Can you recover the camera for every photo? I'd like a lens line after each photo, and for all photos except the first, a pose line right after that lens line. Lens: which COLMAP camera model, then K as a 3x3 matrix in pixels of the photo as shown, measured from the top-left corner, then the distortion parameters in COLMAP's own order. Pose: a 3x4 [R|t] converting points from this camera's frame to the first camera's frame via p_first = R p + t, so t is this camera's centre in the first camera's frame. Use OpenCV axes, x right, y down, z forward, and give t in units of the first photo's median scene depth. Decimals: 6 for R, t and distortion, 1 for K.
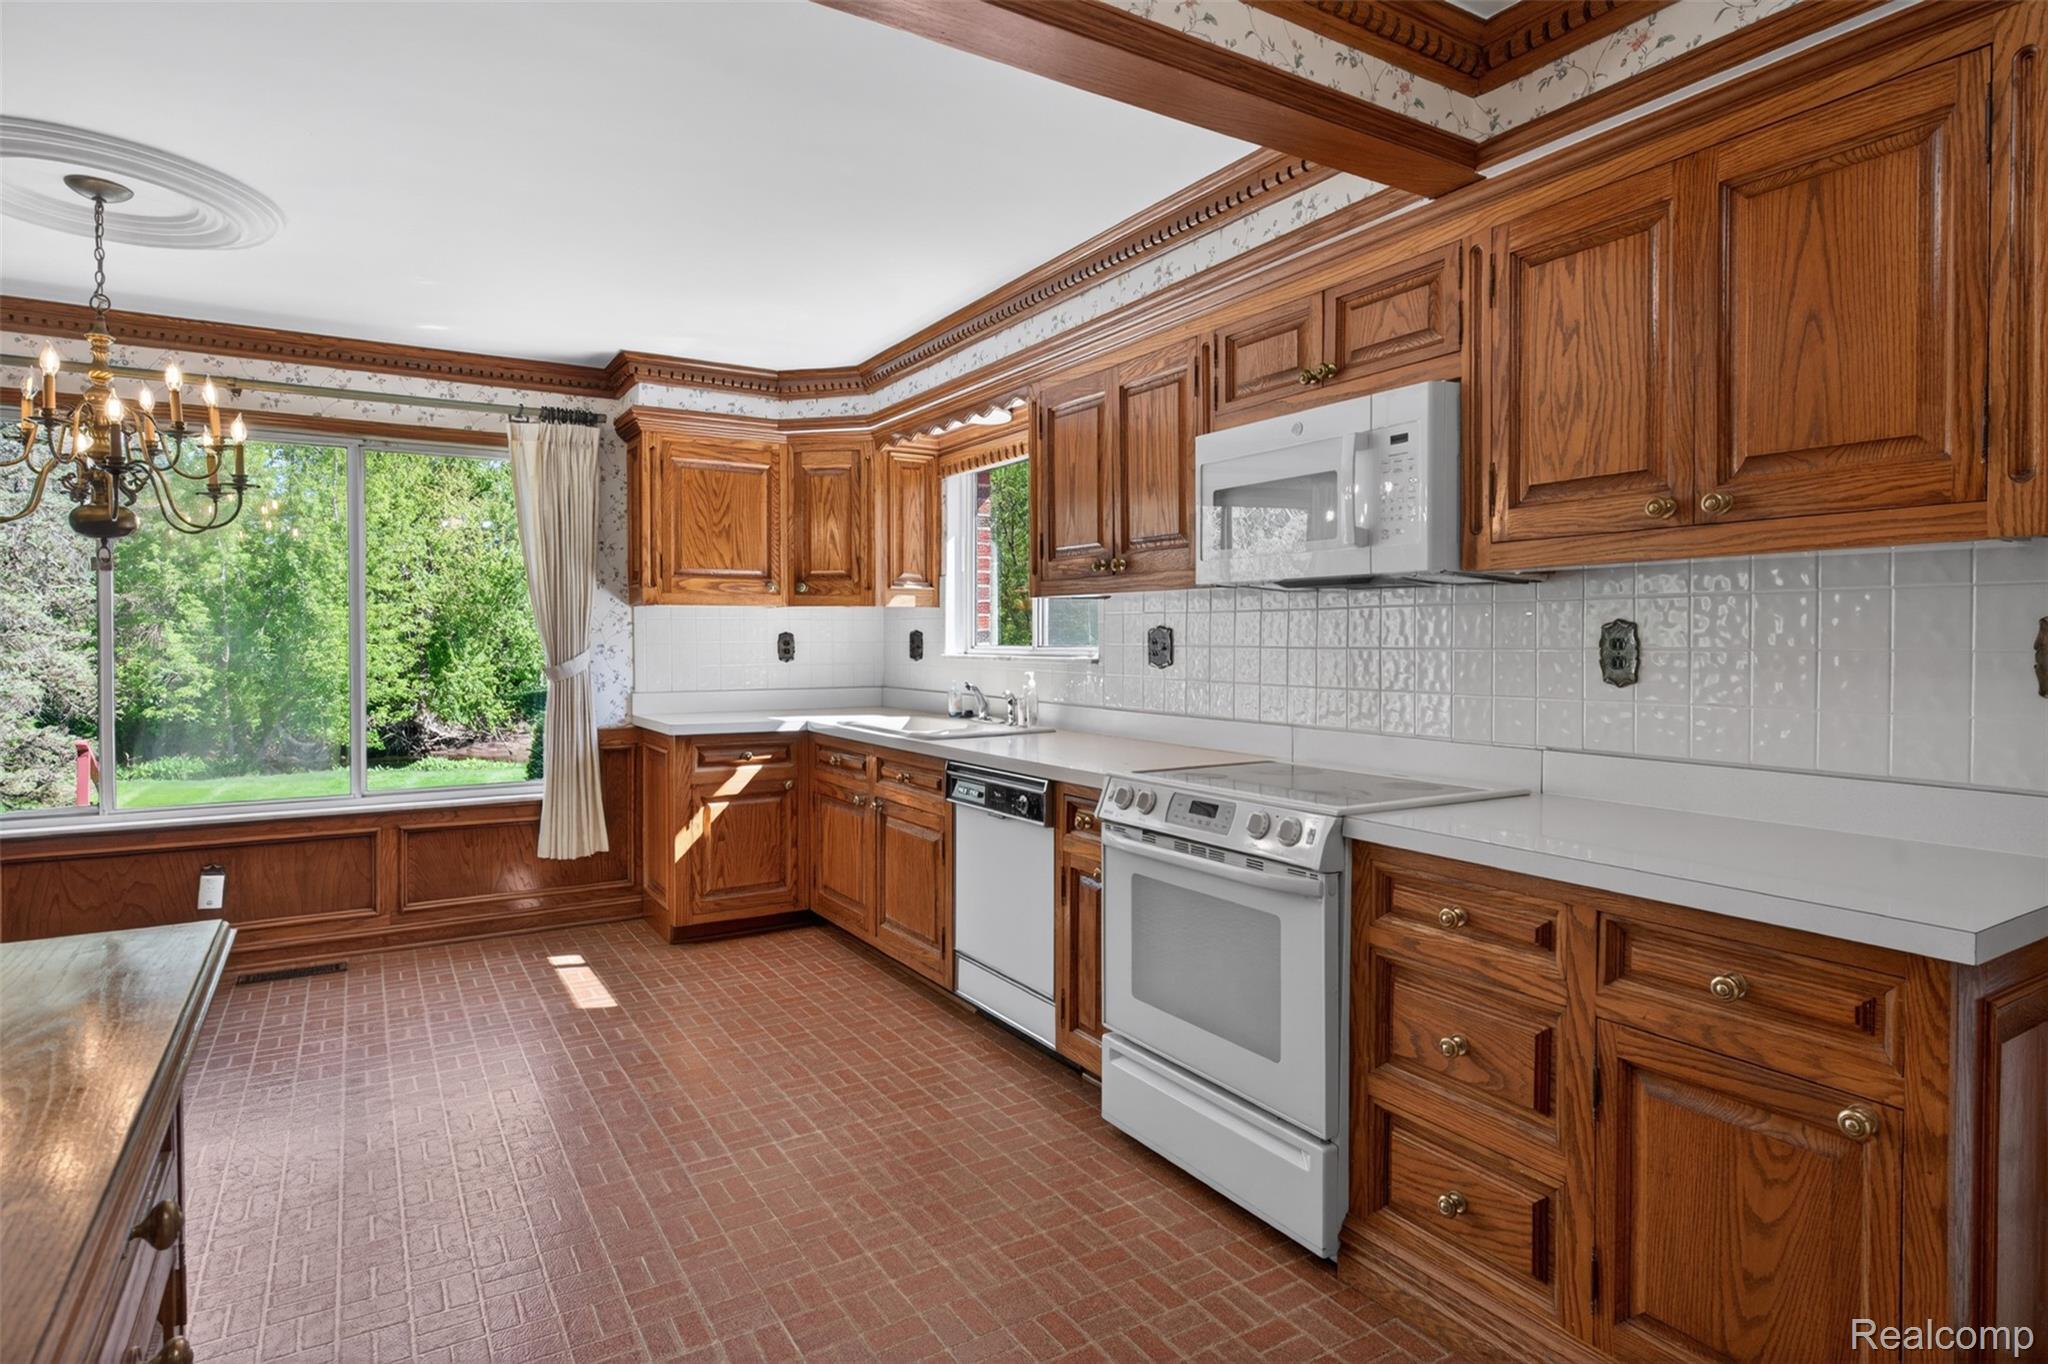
lens RADIAL K [[1085.8, 0, 1022.5], [0, 1085.8, 656.2], [0, 0, 1]] dist [0.000631, 0.000555]
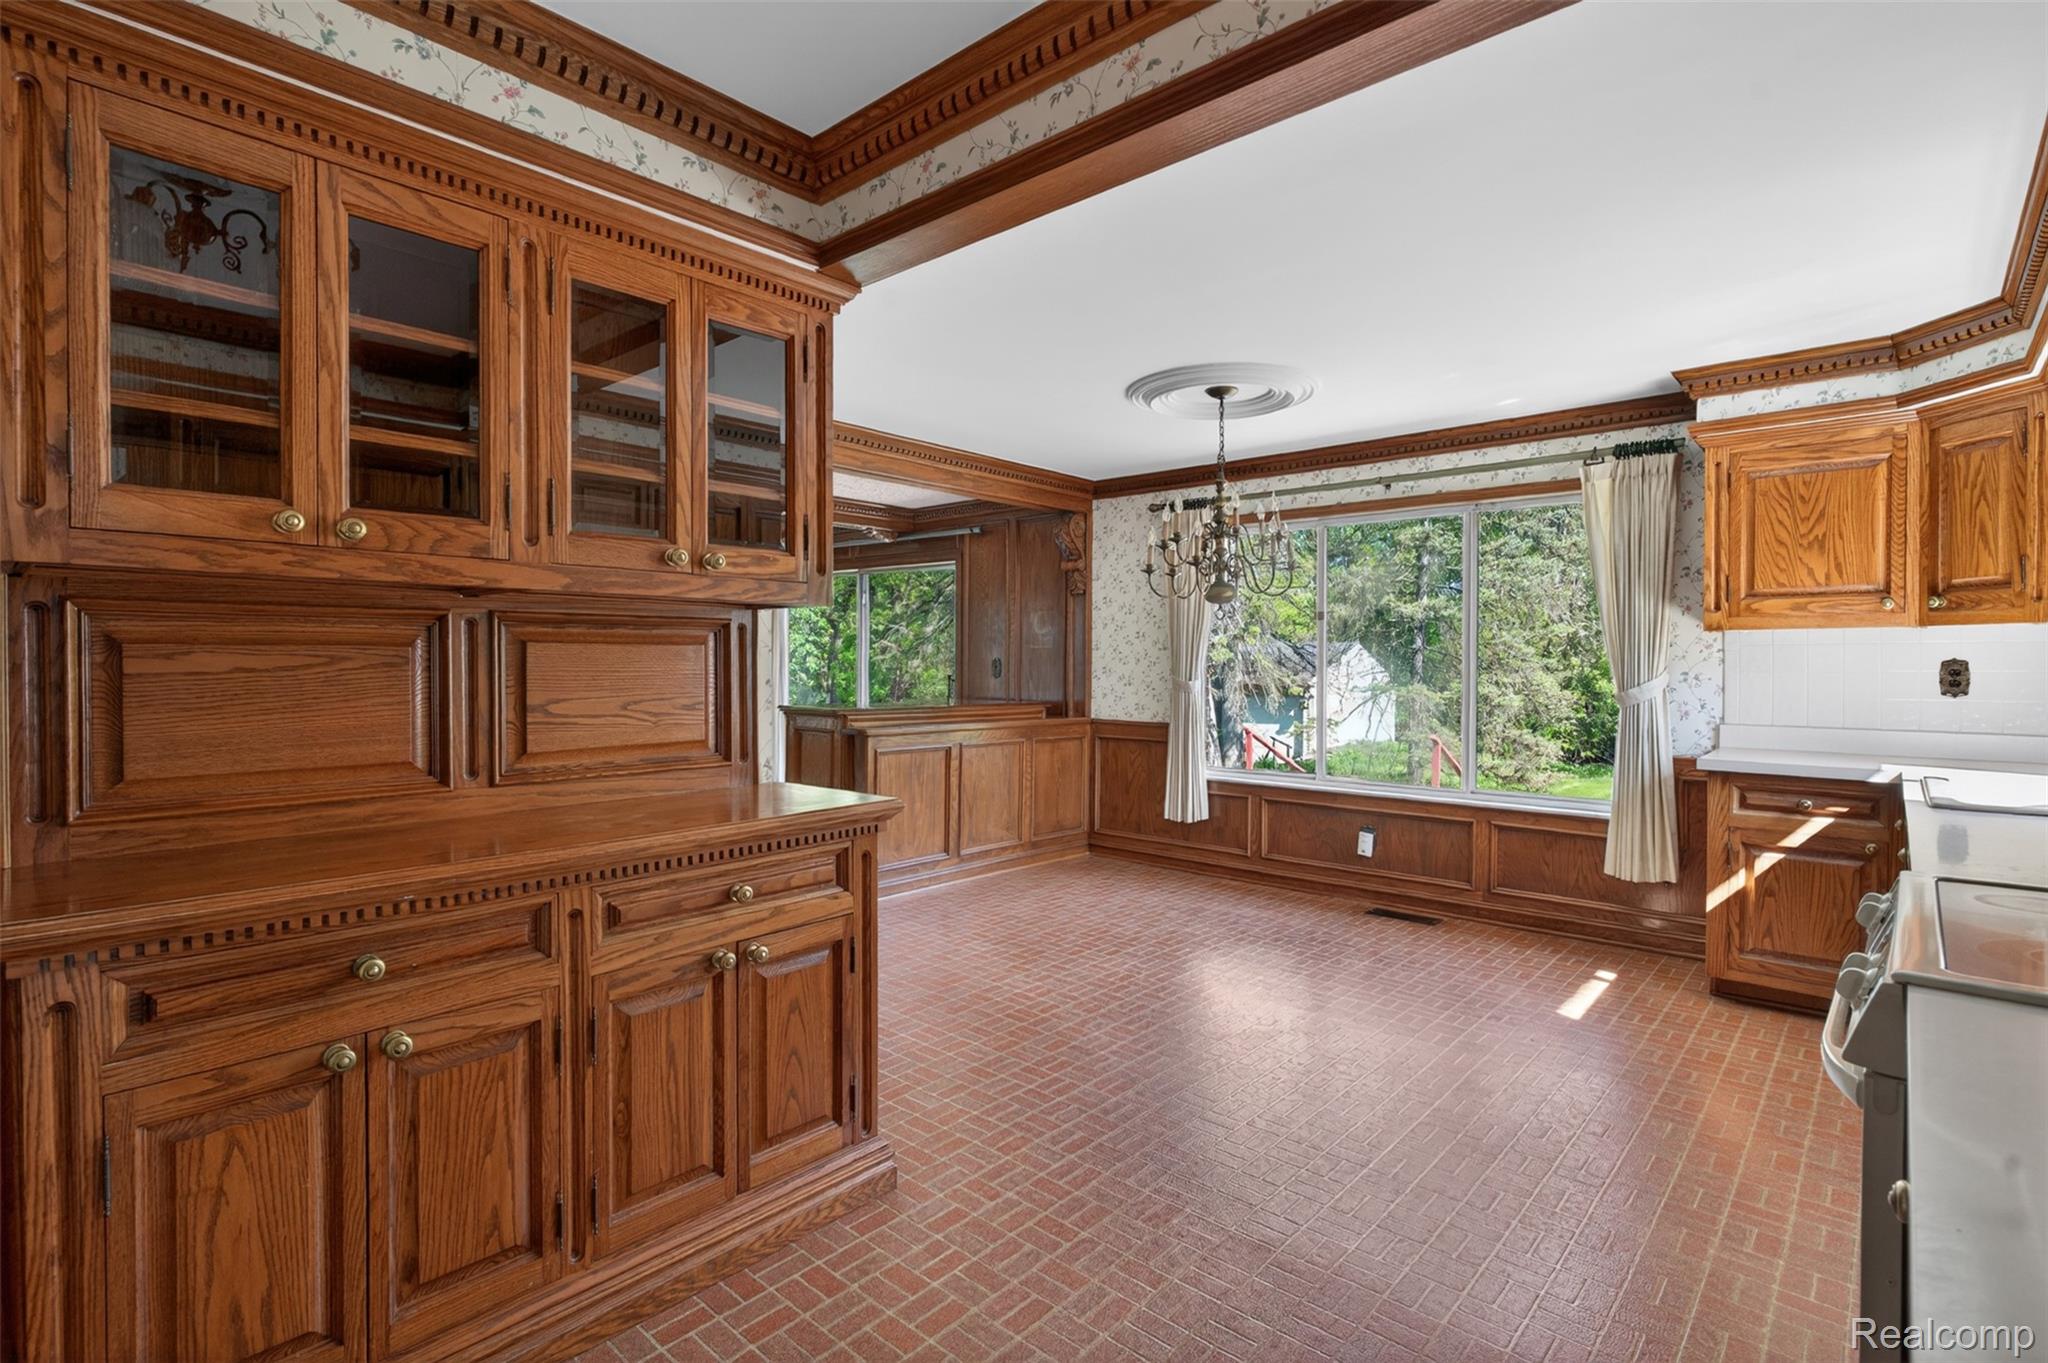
lens RADIAL K [[972.1, 0, 1019.9], [0, 972.1, 670.8], [0, 0, 1]] dist [0.000446, -0.000282]
pose [[0.279809, 0.009392, -0.960010, 0.310793], [-0.018299, 0.999823, 0.004448, -0.005351], [0.959881, 0.016323, 0.279931, 0.193475]]
